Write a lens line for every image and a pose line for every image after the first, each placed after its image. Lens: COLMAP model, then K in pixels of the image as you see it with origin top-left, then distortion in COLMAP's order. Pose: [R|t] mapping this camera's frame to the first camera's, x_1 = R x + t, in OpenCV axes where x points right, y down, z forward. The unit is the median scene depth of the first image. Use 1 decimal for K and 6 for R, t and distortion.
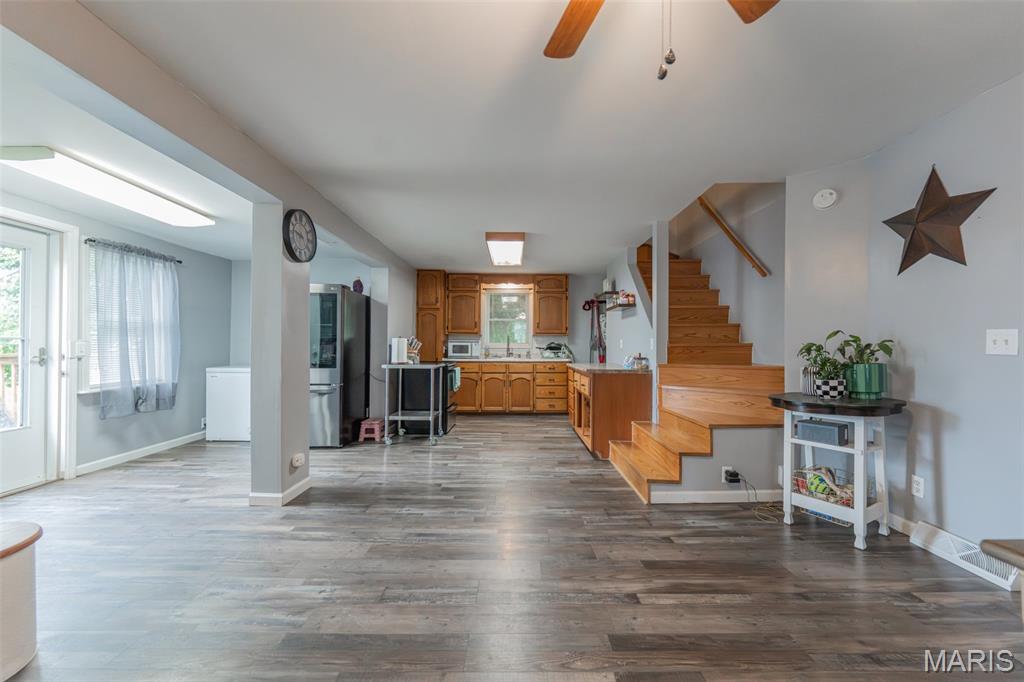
lens RADIAL K [[402.9, 0, 515.2], [0, 402.9, 344.5], [0, 0, 1]] dist [0.003595, -0.000349]
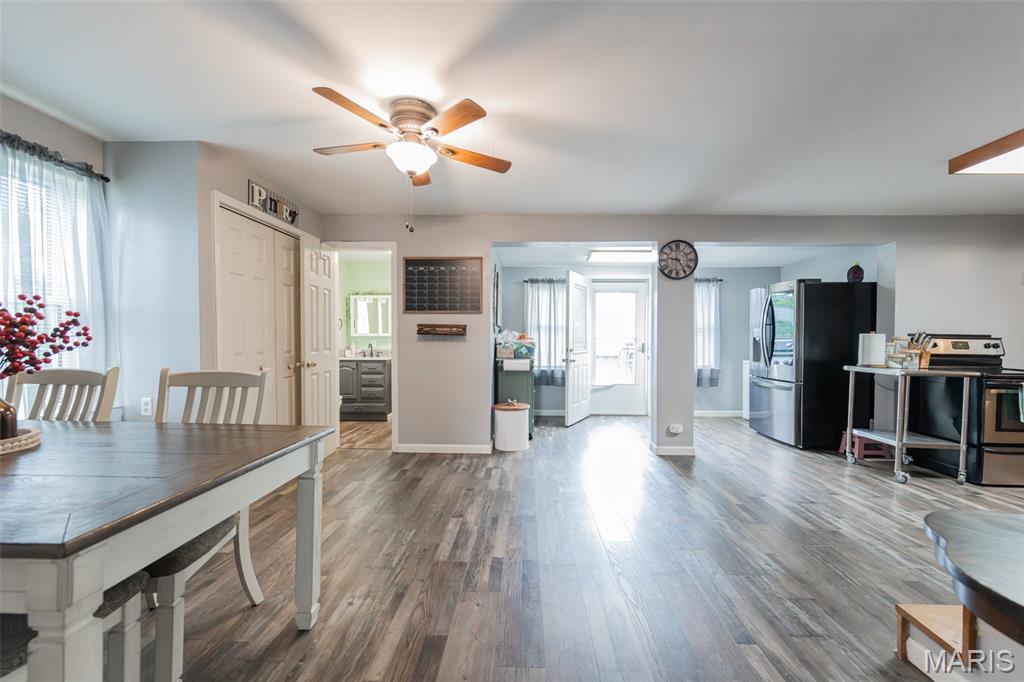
lens RADIAL K [[402.9, 0, 512.4], [0, 402.9, 346.3], [0, 0, 1]] dist [0.003595, -0.000349]
pose [[-0.033468, 0.012883, -0.999357, 0.474230], [-0.003119, 0.999911, 0.012995, 0.000628], [0.999435, 0.003551, -0.033425, 0.293975]]
